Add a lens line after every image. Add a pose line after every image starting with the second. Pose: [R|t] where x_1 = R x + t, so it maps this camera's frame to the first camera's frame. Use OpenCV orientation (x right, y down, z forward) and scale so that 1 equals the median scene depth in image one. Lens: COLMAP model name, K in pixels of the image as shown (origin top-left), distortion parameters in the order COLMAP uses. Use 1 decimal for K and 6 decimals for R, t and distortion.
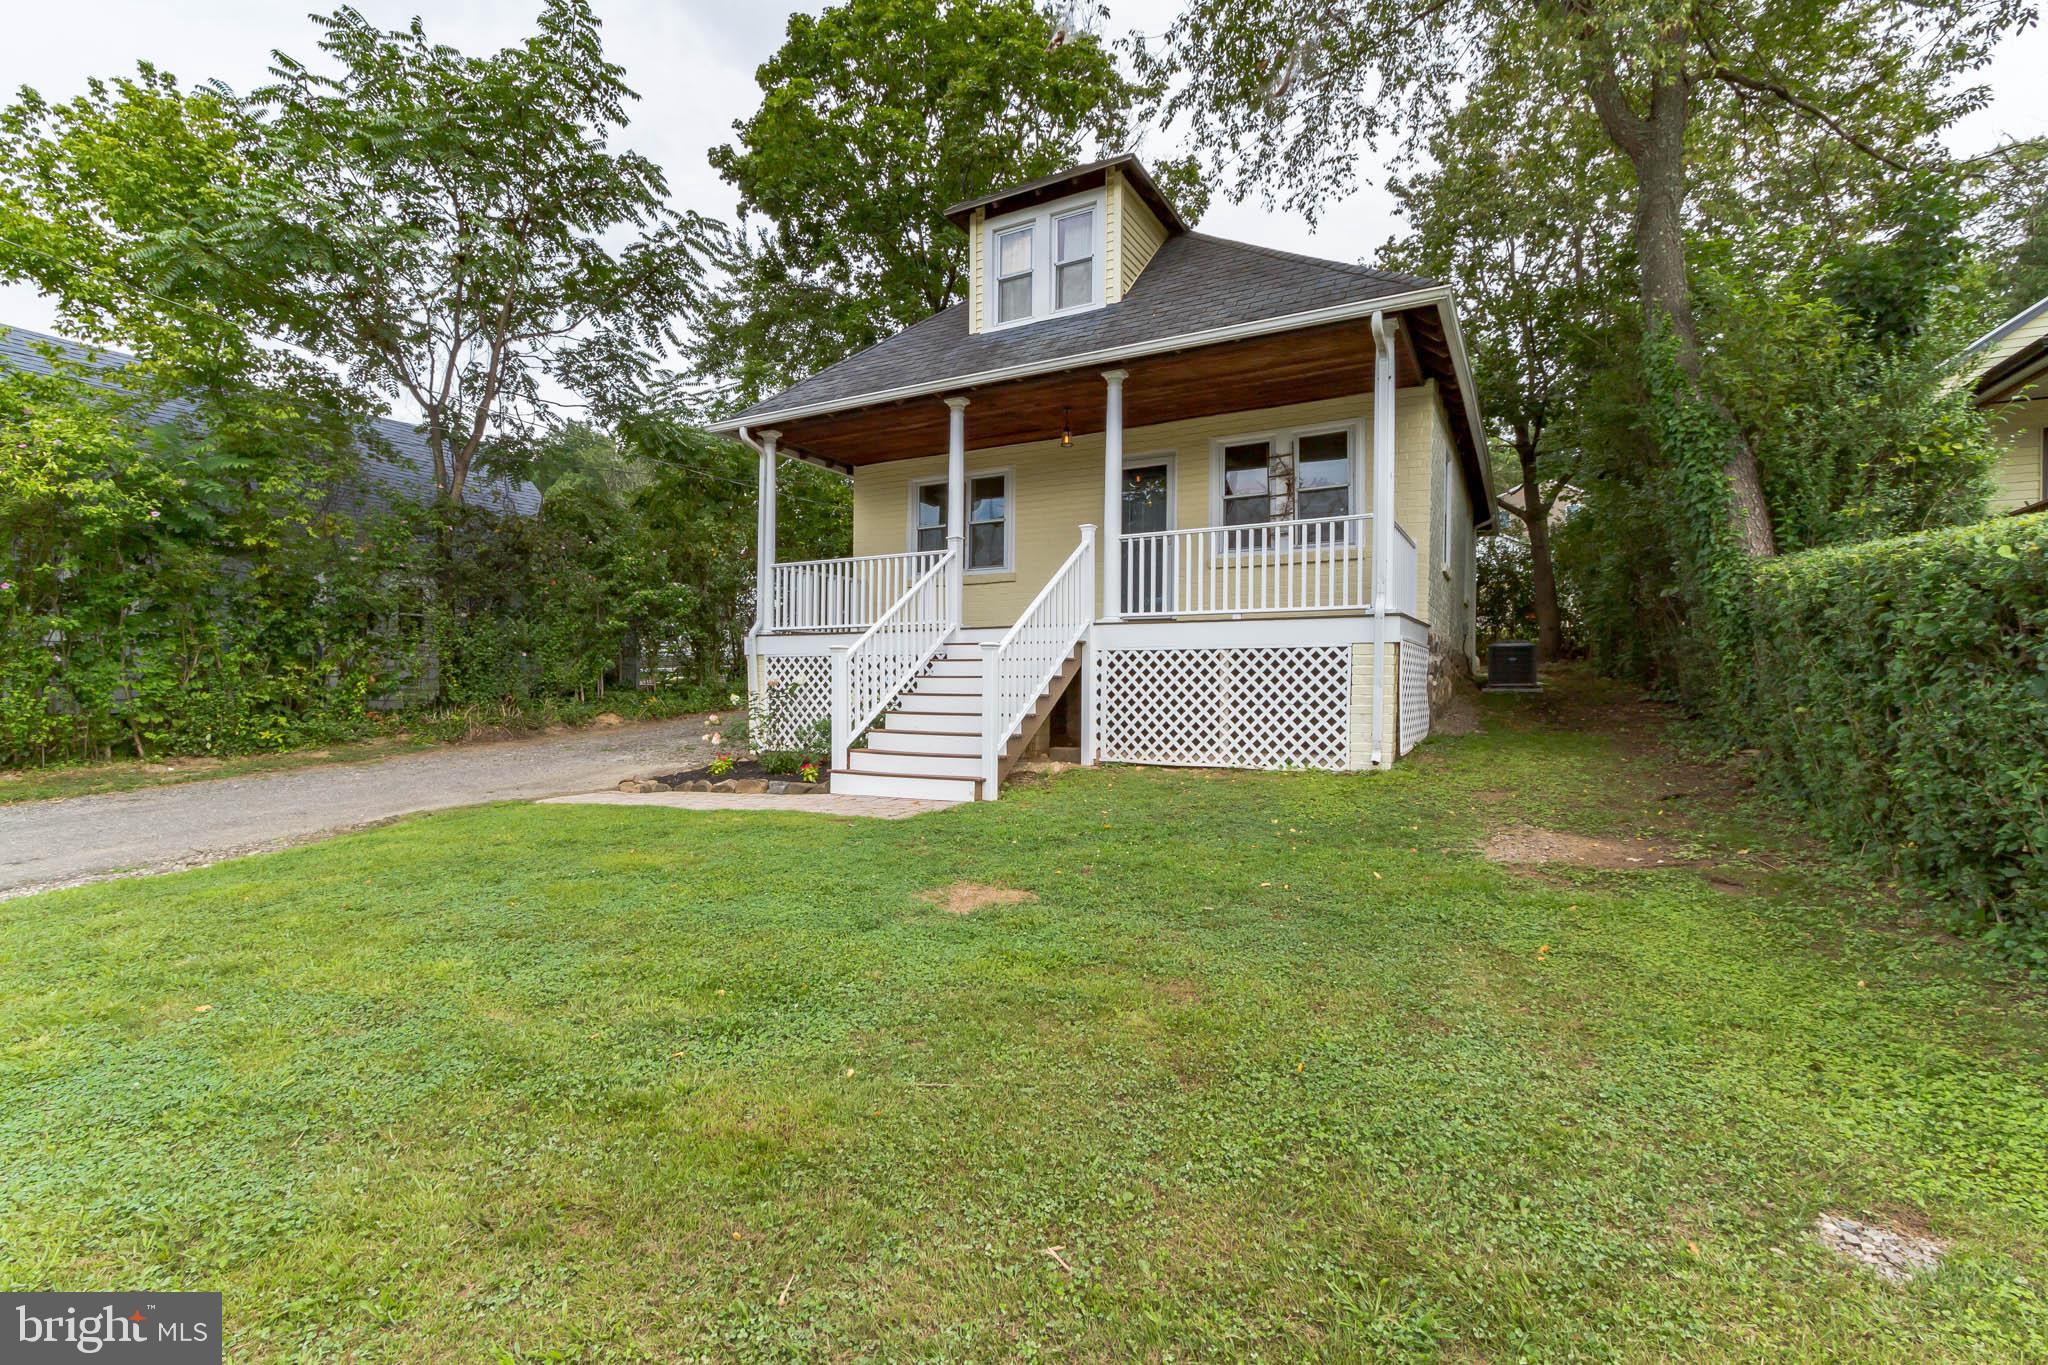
lens RADIAL K [[938.5, 0, 1024.0], [0, 938.5, 682.5], [0, 0, 1]] dist [-0.022615, -0.000095]
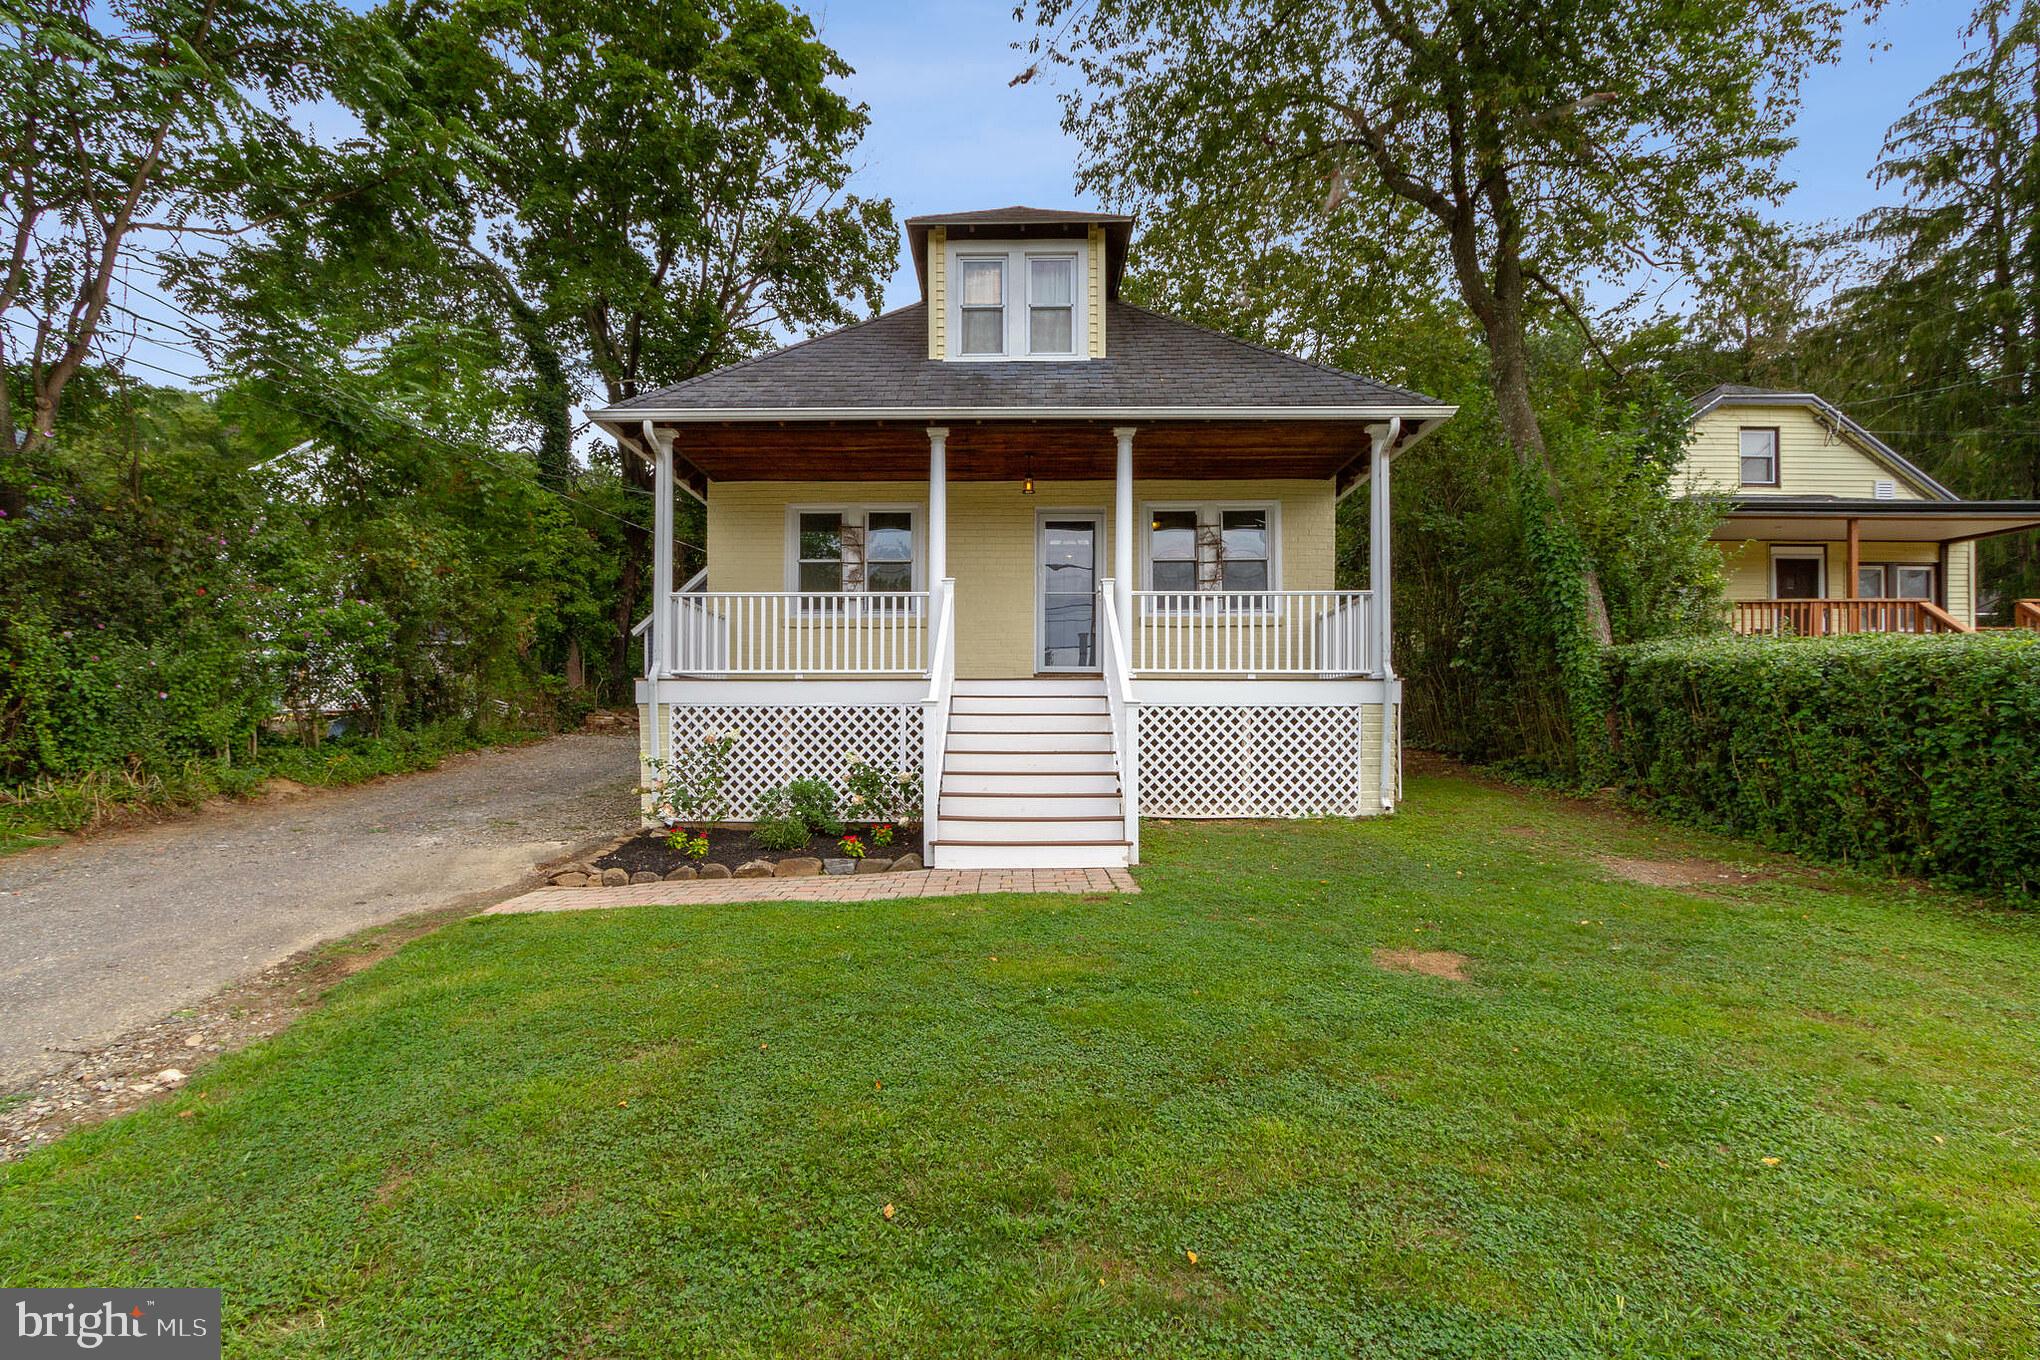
lens RADIAL K [[854.4, 0, 1020.0], [0, 854.4, 742.4], [0, 0, 1]] dist [-0.001429, -0.000159]
pose [[0.880343, -0.002409, 0.474332, -0.463399], [-0.000549, 0.999981, 0.006098, -0.000841], [-0.474337, -0.005629, 0.880325, 0.263422]]
